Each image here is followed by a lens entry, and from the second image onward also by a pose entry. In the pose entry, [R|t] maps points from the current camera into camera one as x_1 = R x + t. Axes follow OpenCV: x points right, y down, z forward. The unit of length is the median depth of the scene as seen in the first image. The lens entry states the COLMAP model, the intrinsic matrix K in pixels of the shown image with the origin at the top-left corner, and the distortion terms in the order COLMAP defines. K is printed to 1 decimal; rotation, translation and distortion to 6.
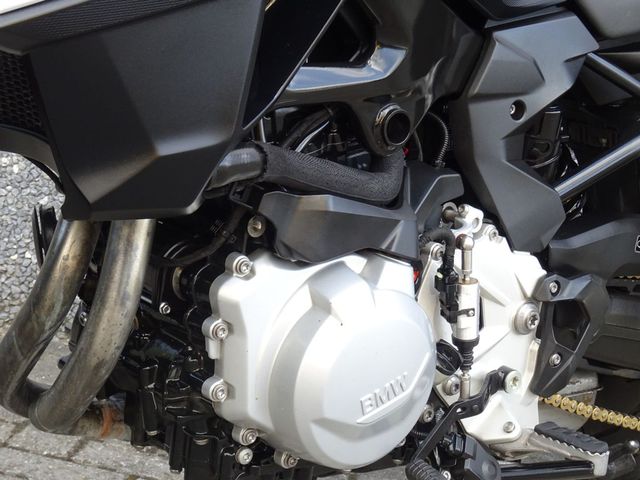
lens RADIAL K [[1339.6, 0, 320.4], [0, 1339.6, 239.9], [0, 0, 1]] dist [-0.041499, 0.000000]
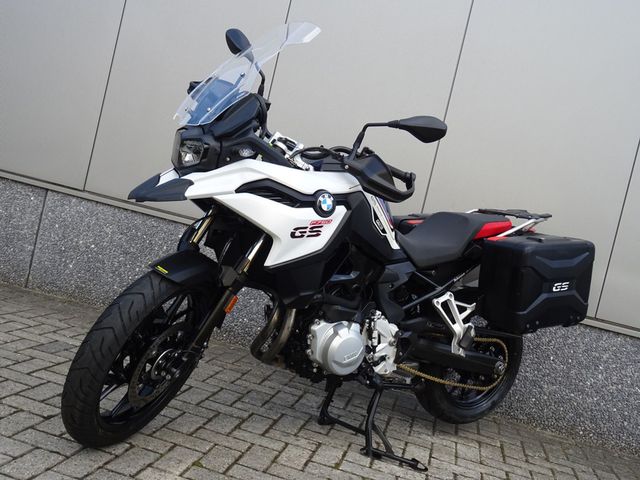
lens RADIAL K [[676.3, 0, 320.2], [0, 676.3, 237.9], [0, 0, 1]] dist [0.022575, 0.000000]
pose [[0.996685, 0.048437, -0.065370, 0.067569], [-0.056344, 0.990542, -0.125110, 0.020922], [0.058692, 0.128379, 0.989987, -0.992070]]
